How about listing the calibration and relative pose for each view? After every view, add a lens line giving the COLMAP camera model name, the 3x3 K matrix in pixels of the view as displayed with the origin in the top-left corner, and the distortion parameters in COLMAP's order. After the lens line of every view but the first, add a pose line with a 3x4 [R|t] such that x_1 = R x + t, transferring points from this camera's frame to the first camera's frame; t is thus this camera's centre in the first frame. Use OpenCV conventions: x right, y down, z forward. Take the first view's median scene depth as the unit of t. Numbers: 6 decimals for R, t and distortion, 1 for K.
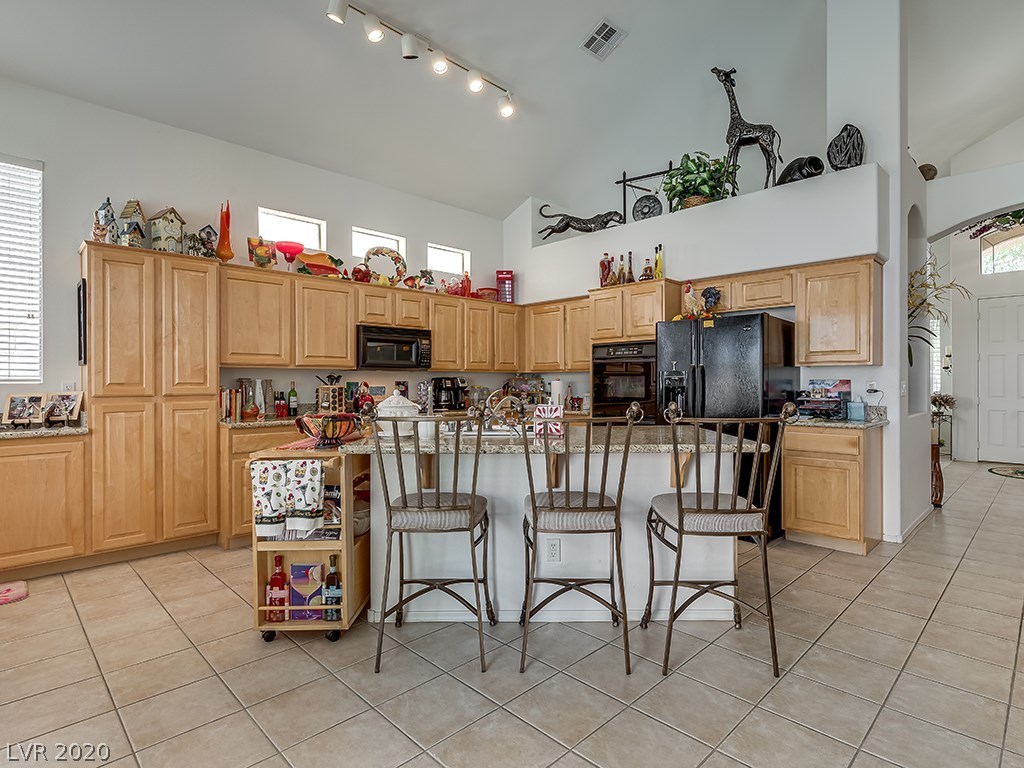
lens RADIAL K [[539.5, 0, 514.1], [0, 539.5, 381.8], [0, 0, 1]] dist [0.001092, 0.000272]
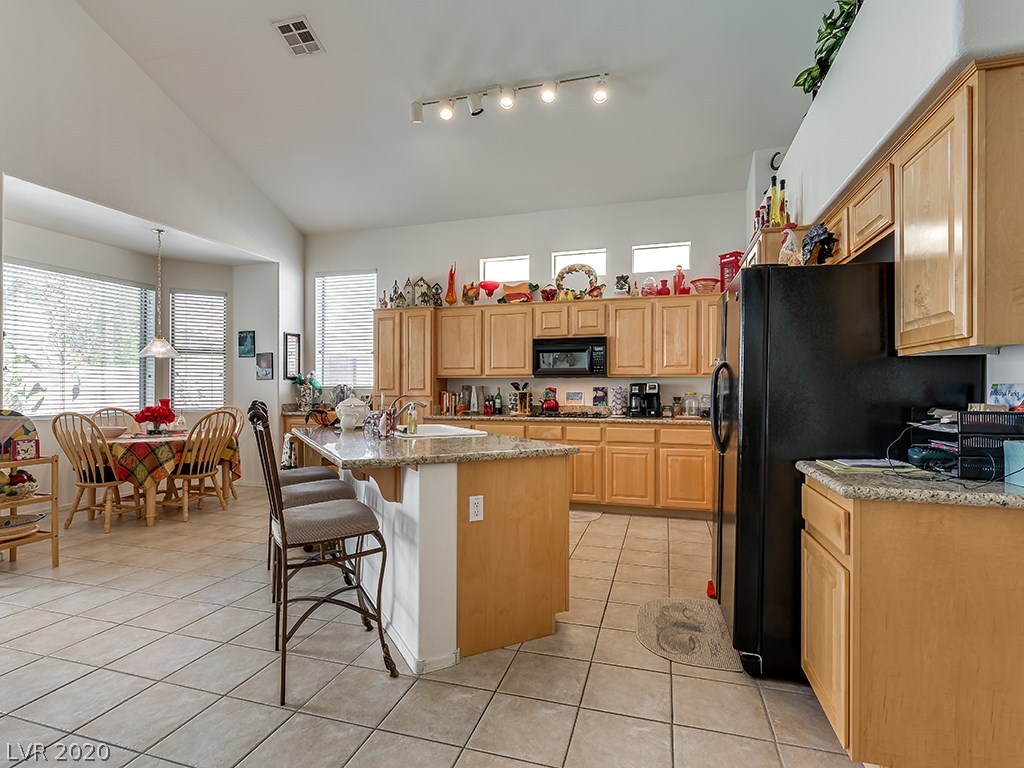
lens RADIAL K [[506.5, 0, 514.2], [0, 506.5, 386.0], [0, 0, 1]] dist [-0.001262, -0.000007]
pose [[0.478768, 0.000817, -0.877941, 0.681282], [0.002415, 0.999995, 0.002247, -0.007006], [0.877938, -0.003196, 0.478764, 0.456582]]
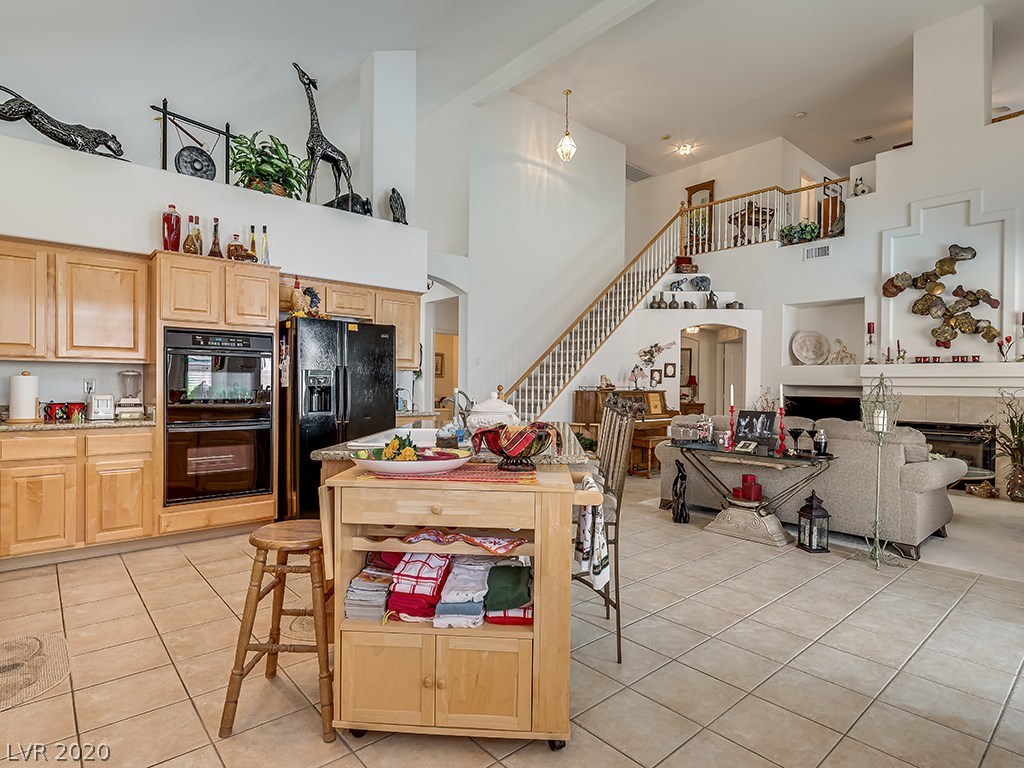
lens RADIAL K [[544.7, 0, 511.5], [0, 544.7, 381.9], [0, 0, 1]] dist [-0.001388, -0.000155]
pose [[0.061662, 0.003103, 0.998092, -0.623761], [-0.015364, 0.999880, -0.002160, -0.002430], [-0.997979, -0.015201, 0.061702, 0.557863]]
